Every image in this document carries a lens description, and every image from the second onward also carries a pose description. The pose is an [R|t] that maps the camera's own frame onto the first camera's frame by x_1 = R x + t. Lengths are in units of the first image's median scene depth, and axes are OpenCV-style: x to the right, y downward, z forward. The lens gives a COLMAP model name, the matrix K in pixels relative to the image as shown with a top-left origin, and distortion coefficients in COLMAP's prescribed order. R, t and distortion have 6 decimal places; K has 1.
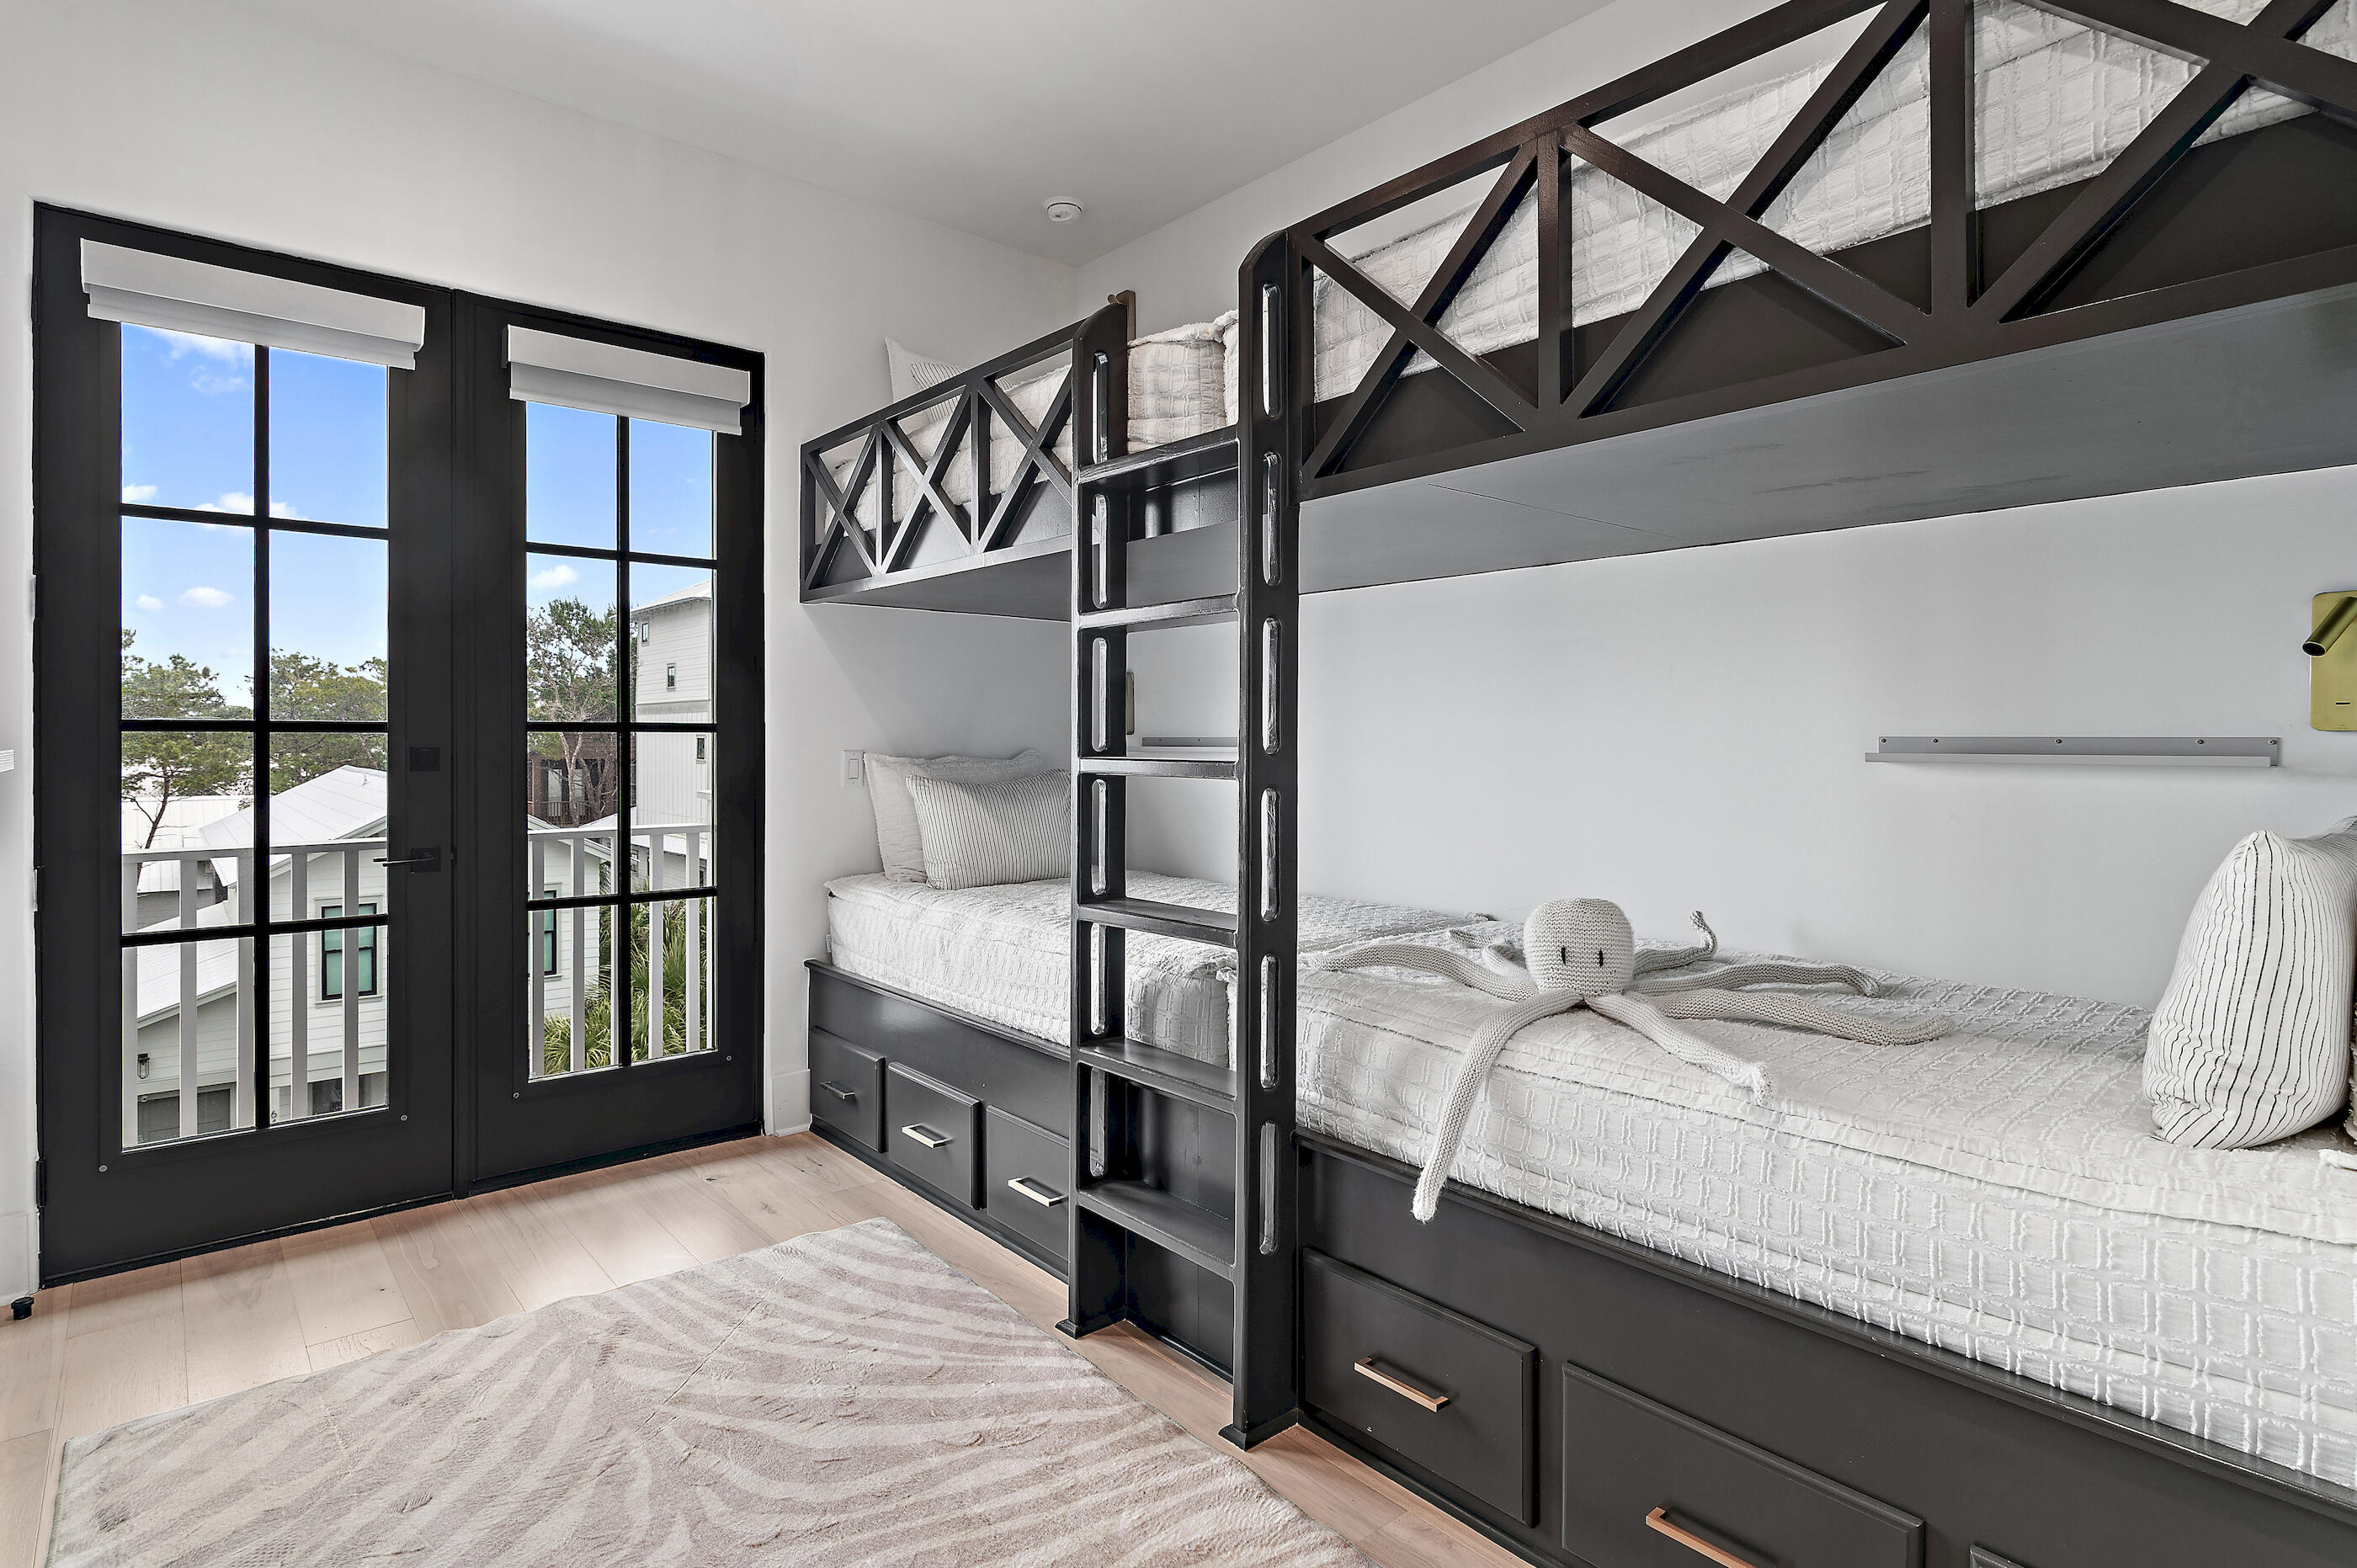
lens RADIAL K [[1172.0, 0, 1209.3], [0, 1172.0, 752.8], [0, 0, 1]] dist [0.014697, -0.001463]
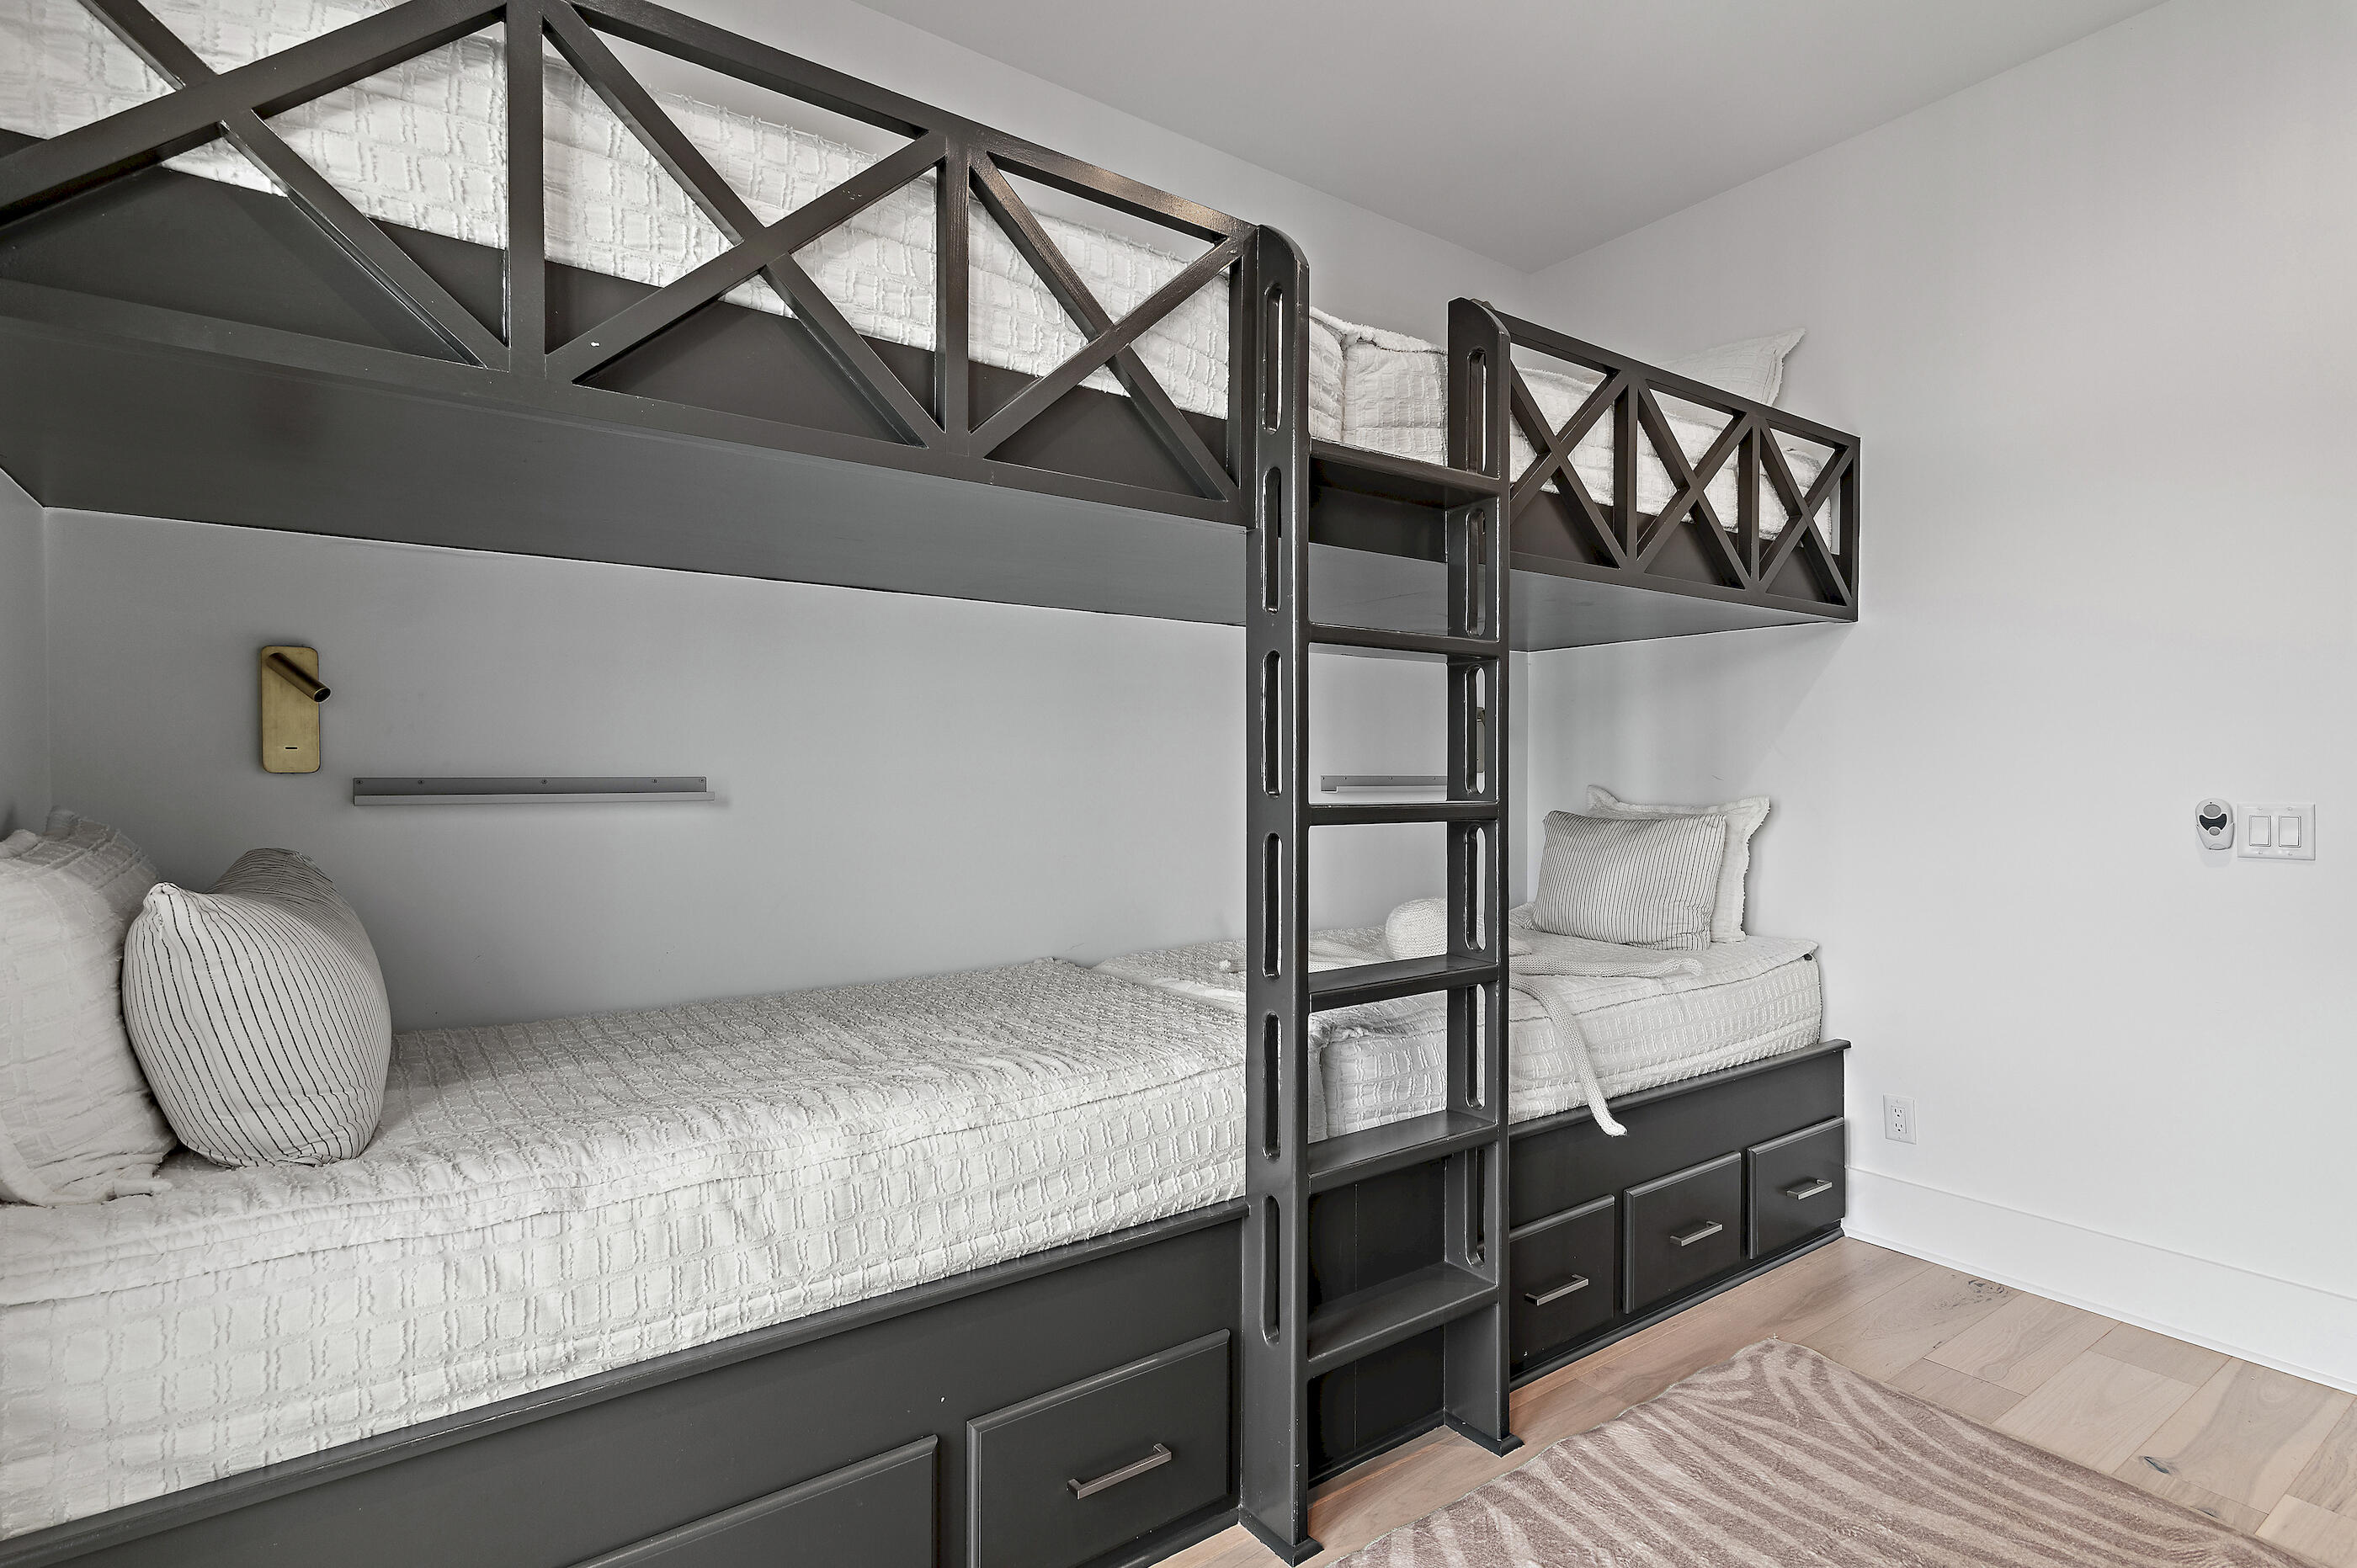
lens RADIAL K [[1172.0, 0, 1181.5], [0, 1172.0, 789.6], [0, 0, 1]] dist [0.014697, -0.001463]
pose [[0.086267, -0.010079, 0.996221, -0.639218], [0.011611, 0.999891, 0.009111, -0.010703], [-0.996204, 0.010781, 0.086374, 0.732618]]
